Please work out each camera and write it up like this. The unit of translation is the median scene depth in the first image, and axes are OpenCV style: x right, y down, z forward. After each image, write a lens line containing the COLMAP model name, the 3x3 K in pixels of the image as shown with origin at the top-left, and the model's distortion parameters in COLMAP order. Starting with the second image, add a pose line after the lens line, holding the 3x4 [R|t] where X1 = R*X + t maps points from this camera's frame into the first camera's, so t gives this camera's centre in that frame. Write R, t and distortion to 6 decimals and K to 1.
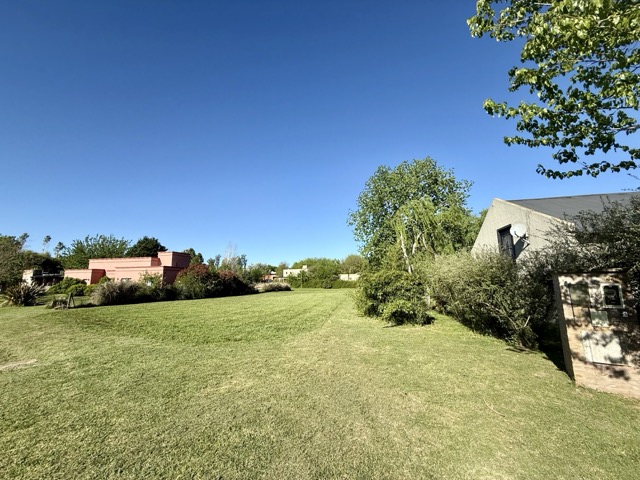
lens RADIAL K [[254.1, 0, 318.0], [0, 254.1, 240.4], [0, 0, 1]] dist [0.001262, -0.000082]
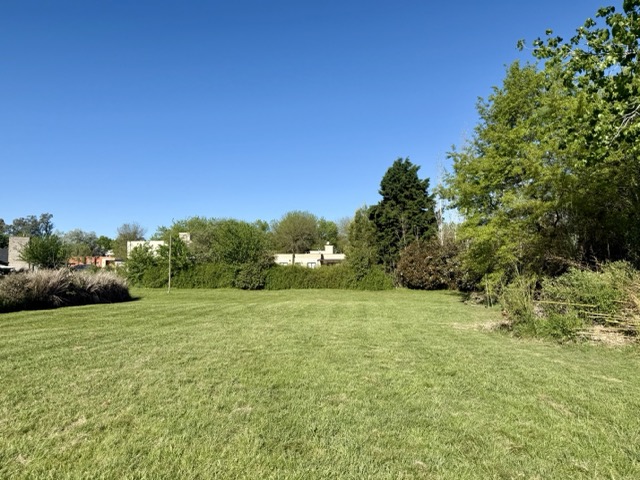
lens RADIAL K [[449.3, 0, 320.0], [0, 449.3, 240.0], [0, 0, 1]] dist [0.108345, -0.133243]
pose [[0.972245, 0.023495, 0.232782, -0.035110], [-0.043773, 0.995643, 0.082332, 0.149648], [-0.229834, -0.090236, 0.969038, 0.865117]]
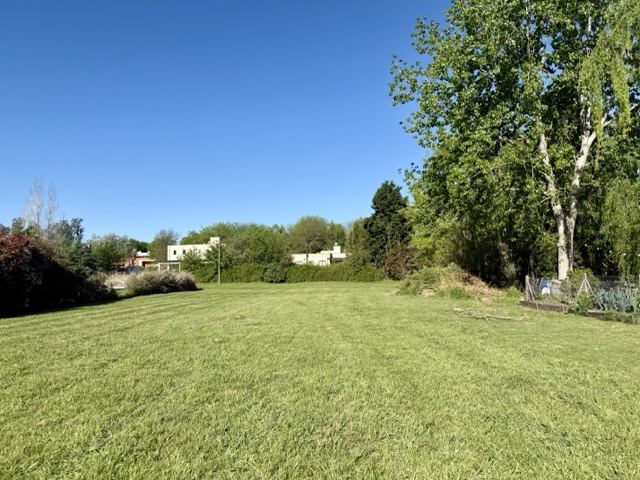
lens RADIAL K [[449.3, 0, 320.0], [0, 449.3, 240.0], [0, 0, 1]] dist [0.108345, -0.133243]
pose [[0.979100, 0.003126, 0.203354, -0.112310], [-0.022117, 0.995589, 0.091183, 0.078021], [-0.202172, -0.093774, 0.974850, 0.426839]]
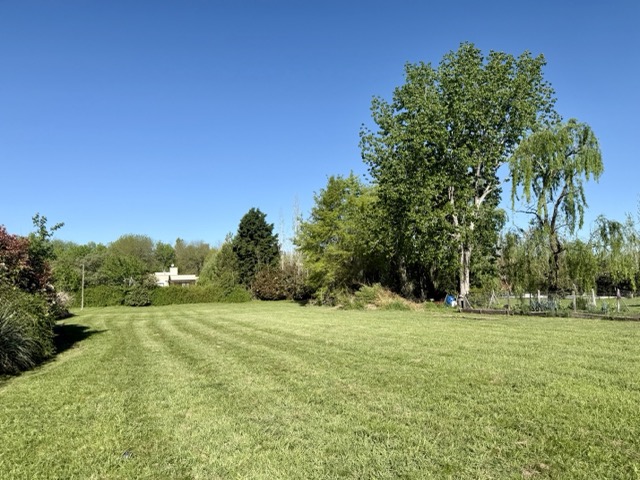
lens RADIAL K [[449.3, 0, 320.0], [0, 449.3, 240.0], [0, 0, 1]] dist [0.108345, -0.133243]
pose [[0.788933, 0.051112, 0.612349, -0.452732], [-0.079670, 0.996631, 0.019457, 0.078606], [-0.609292, -0.064136, 0.790348, 0.435524]]
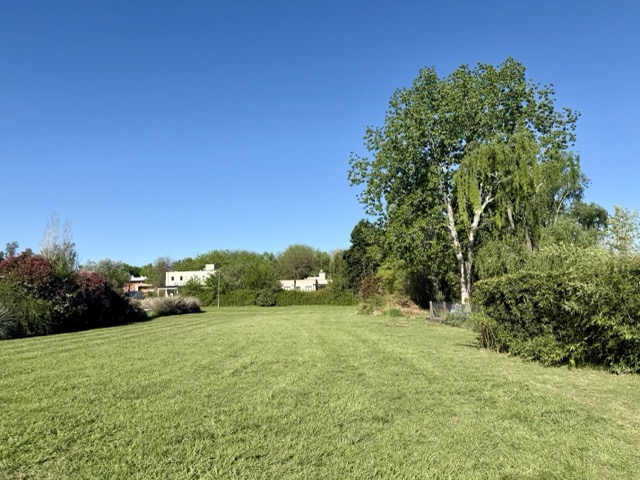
lens RADIAL K [[449.3, 0, 320.0], [0, 449.3, 240.0], [0, 0, 1]] dist [0.108345, -0.133243]
pose [[0.973947, 0.018147, 0.226048, -0.157652], [-0.027487, 0.998890, 0.038243, 0.022650], [-0.225103, -0.043460, 0.973365, 0.125316]]
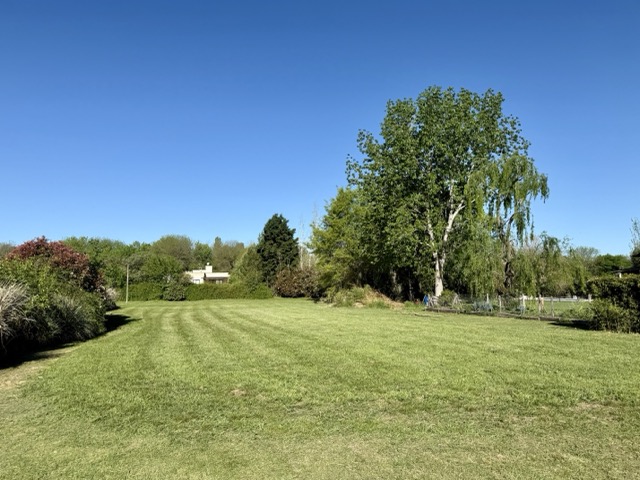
lens RADIAL K [[449.3, 0, 320.0], [0, 449.3, 240.0], [0, 0, 1]] dist [0.108345, -0.133243]
pose [[0.836943, 0.051884, 0.544825, -0.483935], [-0.083044, 0.996009, 0.032720, 0.038036], [-0.540953, -0.072630, 0.837911, 0.232374]]
